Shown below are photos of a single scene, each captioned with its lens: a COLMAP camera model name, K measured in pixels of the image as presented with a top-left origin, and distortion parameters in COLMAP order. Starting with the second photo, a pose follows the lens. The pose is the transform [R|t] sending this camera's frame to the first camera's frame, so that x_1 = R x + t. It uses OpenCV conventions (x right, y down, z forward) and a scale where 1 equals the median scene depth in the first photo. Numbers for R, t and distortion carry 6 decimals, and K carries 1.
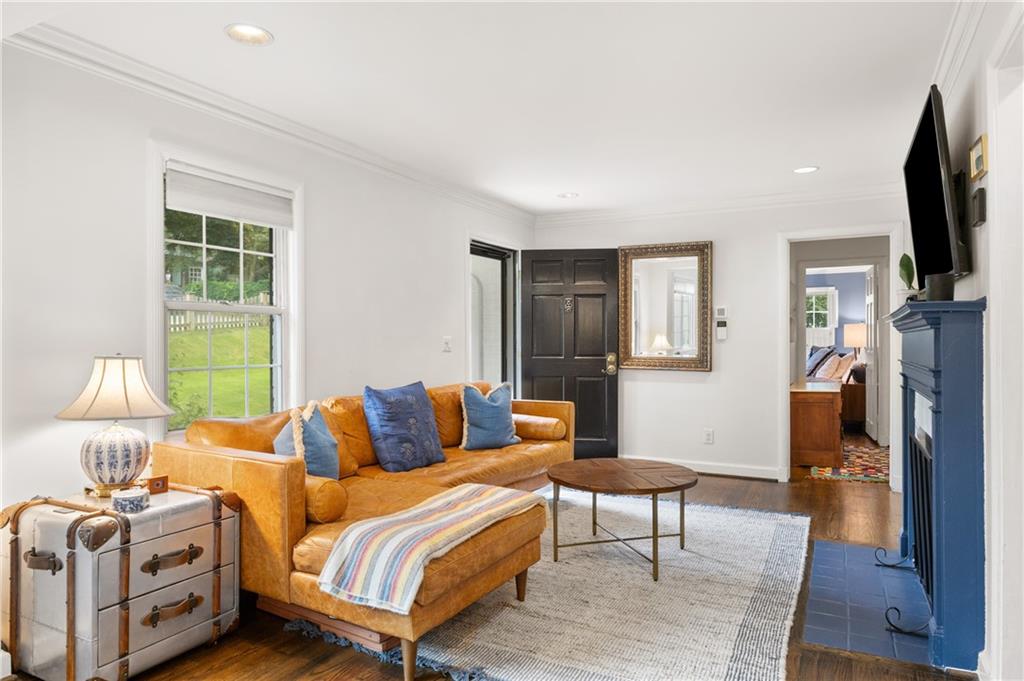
lens RADIAL K [[638.4, 0, 512.0], [0, 638.4, 340.5], [0, 0, 1]] dist [-0.004556, 0.000003]
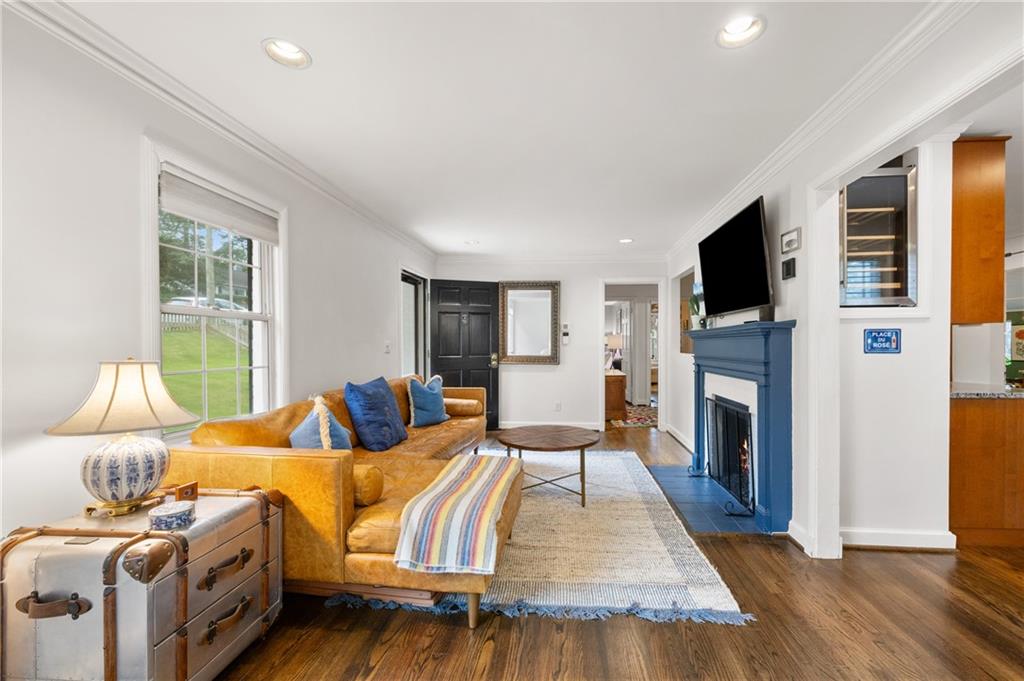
lens RADIAL K [[412.5, 0, 540.0], [0, 412.5, 349.8], [0, 0, 1]] dist [-0.002134, -0.000286]
pose [[0.915201, -0.005059, 0.402965, -0.301217], [0.000208, 0.999927, 0.012079, 0.001041], [-0.402997, -0.010971, 0.915136, 0.203213]]
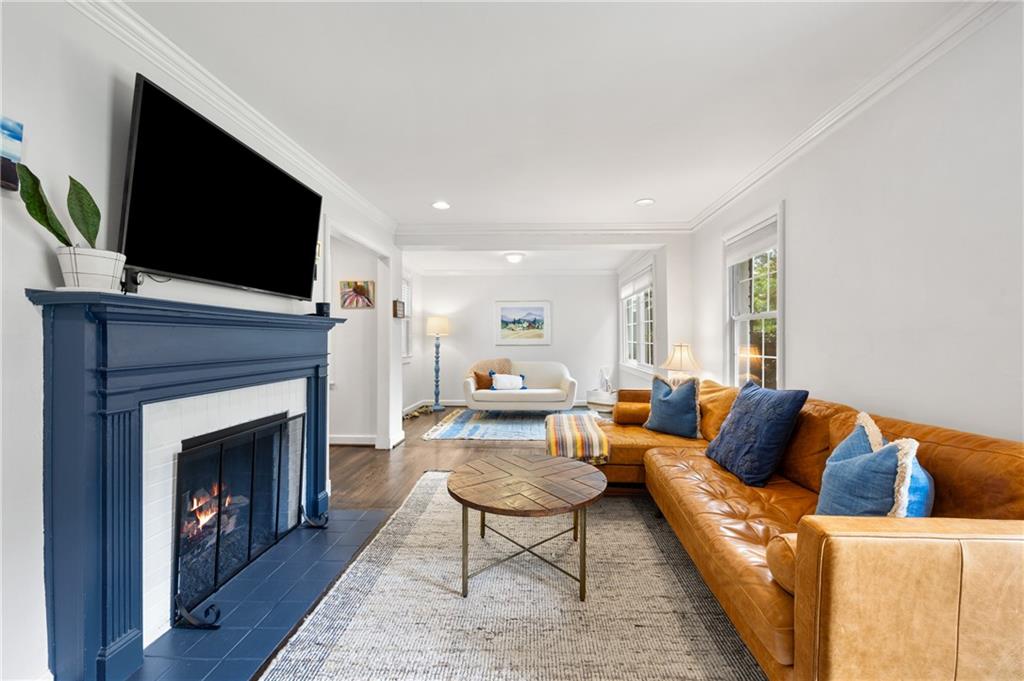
lens RADIAL K [[397.6, 0, 525.5], [0, 397.6, 338.5], [0, 0, 1]] dist [-0.004254, -0.000187]
pose [[-0.898984, -0.000637, -0.437982, 0.575750], [0.001319, 0.999990, -0.004162, 0.006344], [0.437980, -0.004319, -0.898974, 2.051882]]
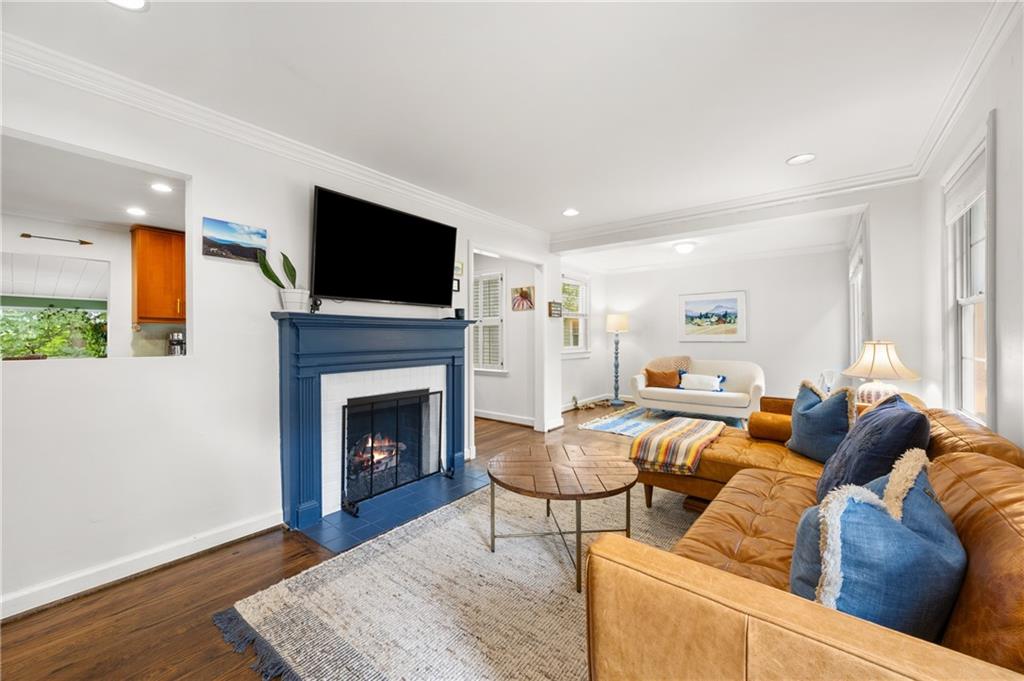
lens RADIAL K [[391.6, 0, 513.5], [0, 391.6, 337.3], [0, 0, 1]] dist [-0.000623, 0.000126]
pose [[-0.983967, 0.003896, 0.178306, 0.177816], [0.003987, 0.999992, 0.000151, 0.006519], [-0.178304, 0.000860, -0.983975, 2.176344]]
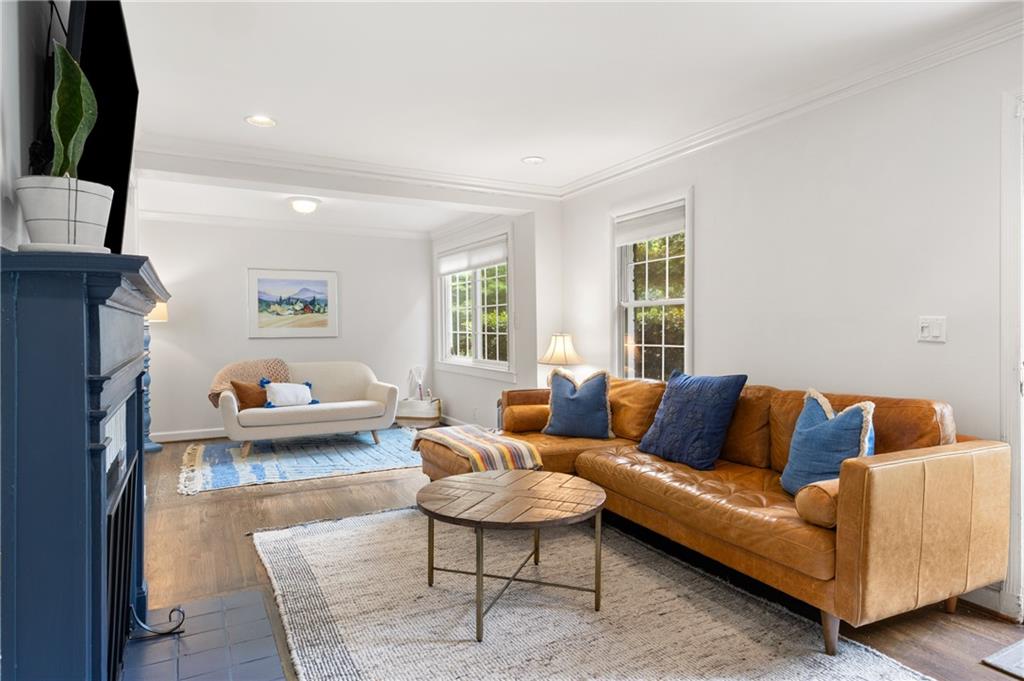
lens RADIAL K [[597.0, 0, 513.9], [0, 597.0, 338.3], [0, 0, 1]] dist [0.004820, 0.002611]
pose [[-0.560405, 0.015612, -0.828071, 1.041782], [0.005203, 0.999869, 0.015330, 0.006585], [0.828202, 0.004283, -0.560413, 1.899947]]
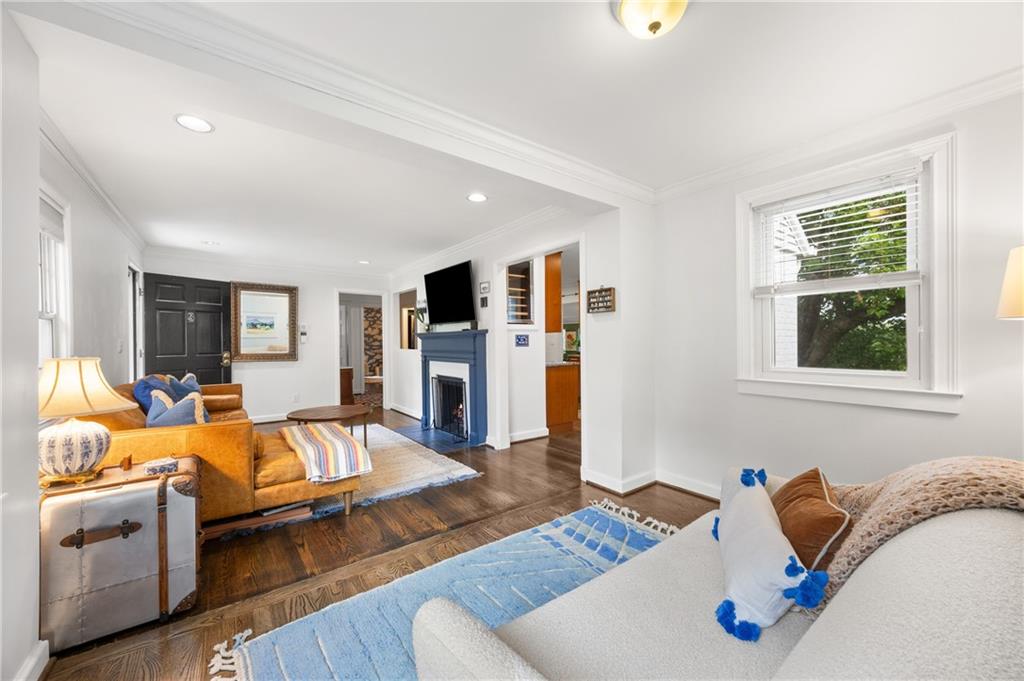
lens RADIAL K [[386.0, 0, 513.2], [0, 386.0, 341.1], [0, 0, 1]] dist [-0.000199, 0.000047]
pose [[0.423528, 0.000740, 0.905883, -0.871999], [0.003944, 0.999989, -0.002661, -0.000397], [-0.905874, 0.004699, 0.423520, 0.017504]]
